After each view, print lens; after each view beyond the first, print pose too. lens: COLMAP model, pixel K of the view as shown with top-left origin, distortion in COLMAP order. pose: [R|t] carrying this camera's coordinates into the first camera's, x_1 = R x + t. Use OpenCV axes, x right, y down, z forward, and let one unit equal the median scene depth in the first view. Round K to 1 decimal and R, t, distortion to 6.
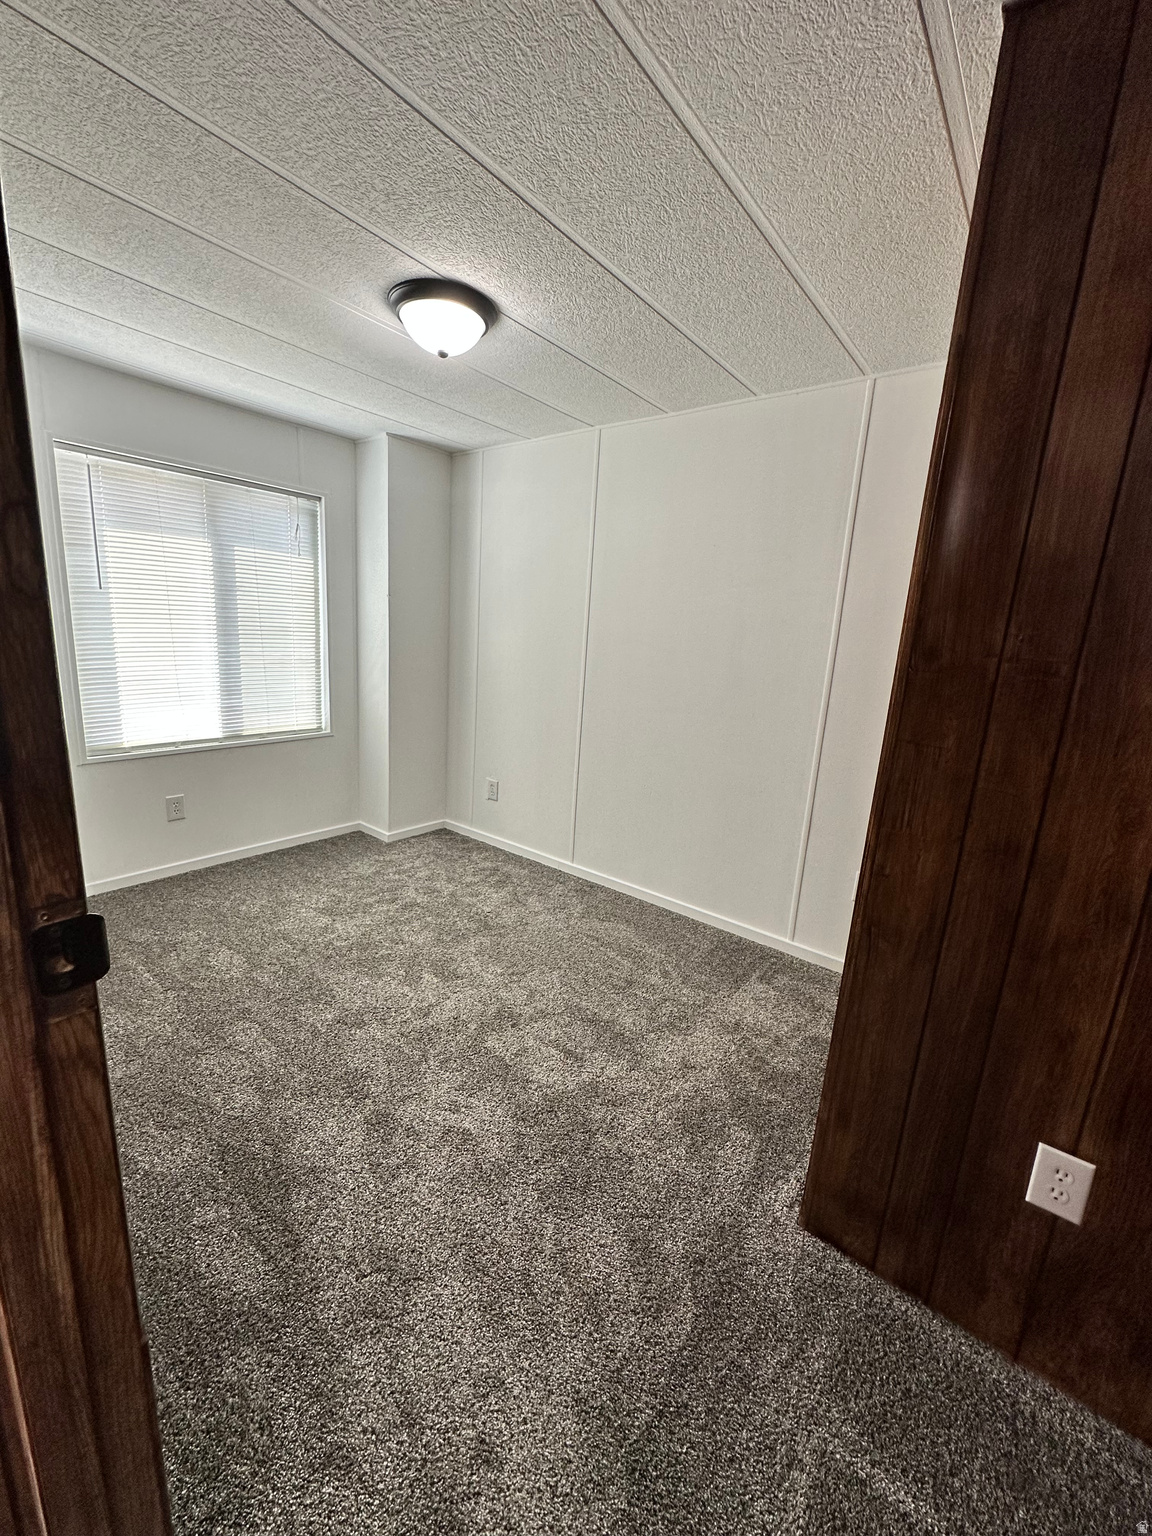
lens RADIAL K [[612.7, 0, 576.0], [0, 612.7, 768.0], [0, 0, 1]] dist [-0.003602, 0.000638]
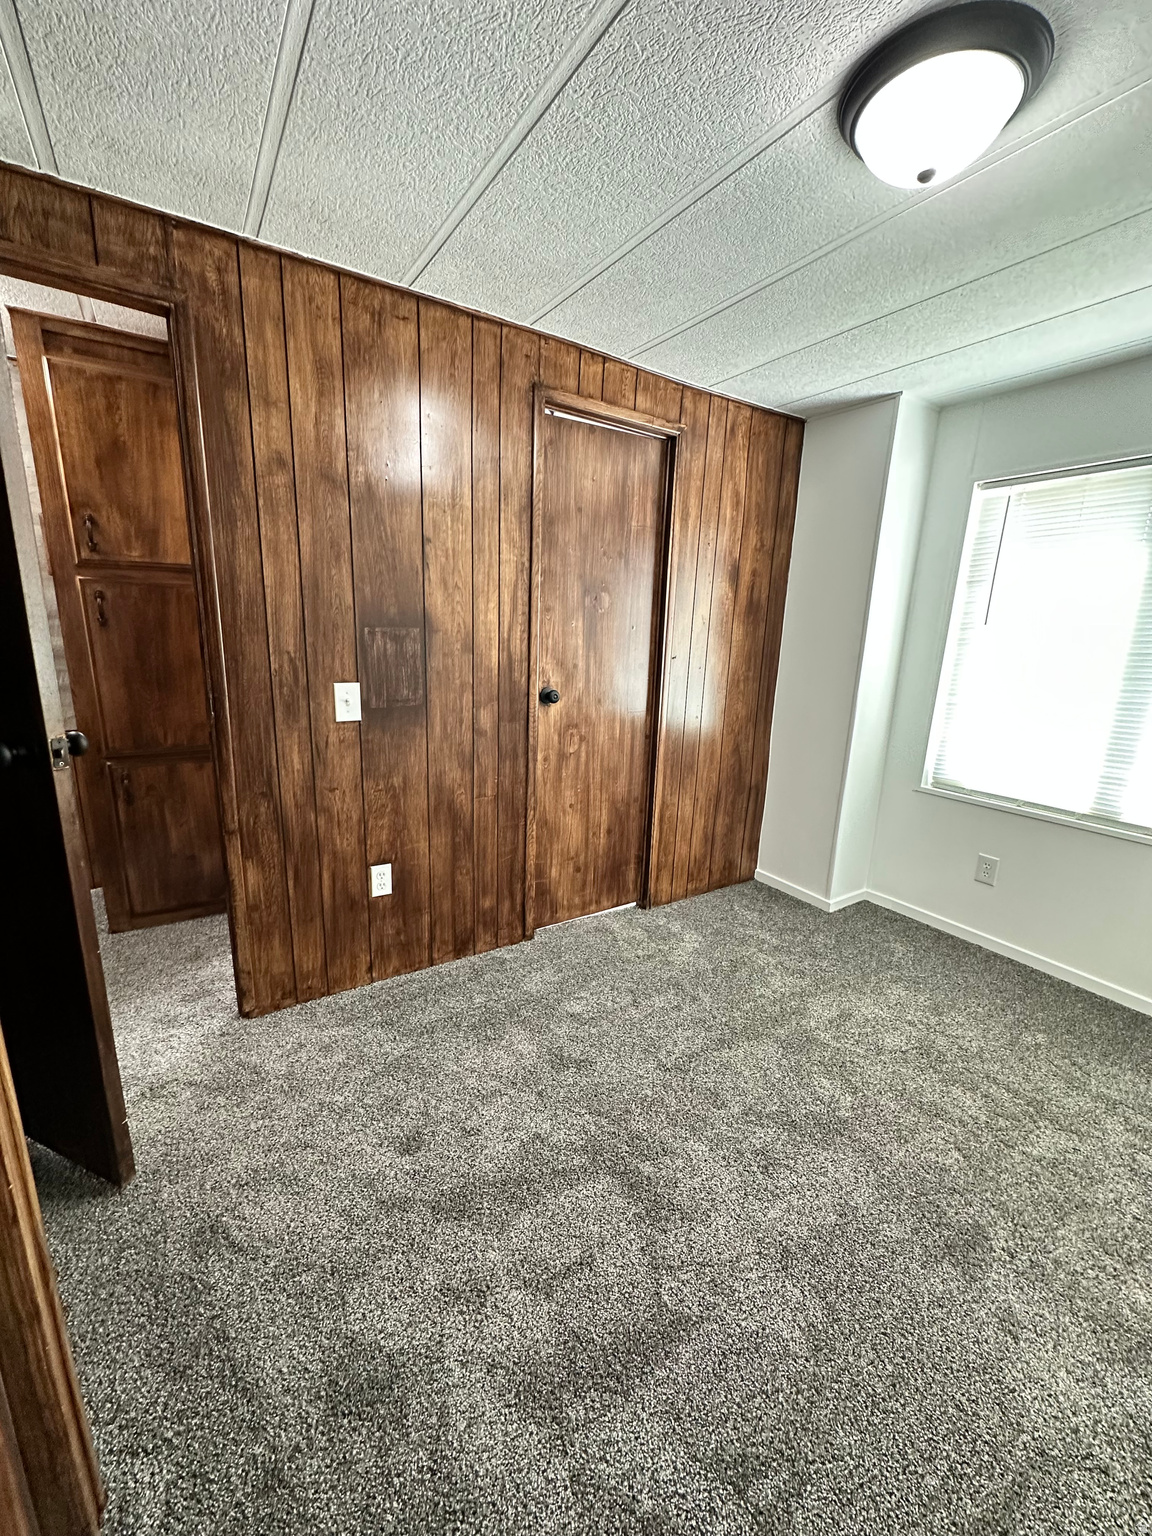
lens RADIAL K [[612.7, 0, 576.0], [0, 612.7, 768.0], [0, 0, 1]] dist [-0.003602, 0.000638]
pose [[-0.323461, 0.152267, -0.933910, 0.335479], [-0.257045, 0.935715, 0.241589, -0.134215], [0.910659, 0.318202, -0.263528, 0.671514]]
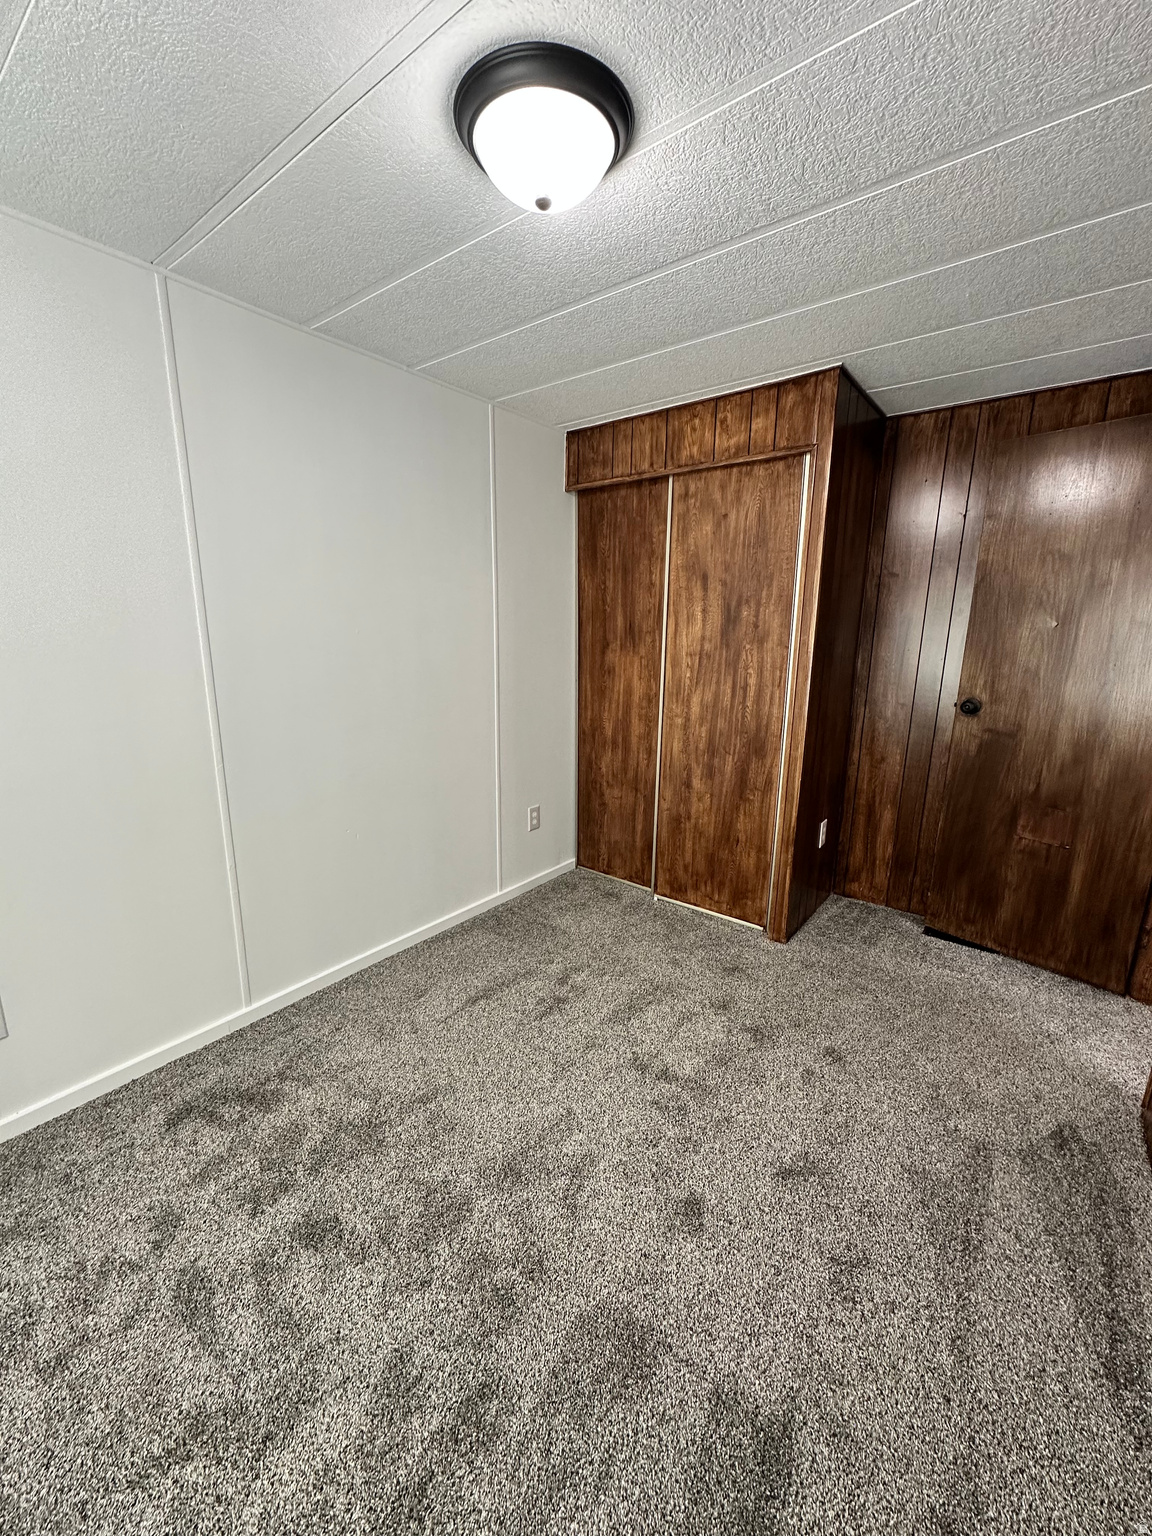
lens RADIAL K [[612.7, 0, 576.0], [0, 612.7, 768.0], [0, 0, 1]] dist [-0.003602, 0.000638]
pose [[-0.006890, -0.278341, 0.960458, -0.628866], [0.209516, 0.938760, 0.273556, -0.199284], [-0.977781, 0.203116, 0.051849, 0.694260]]
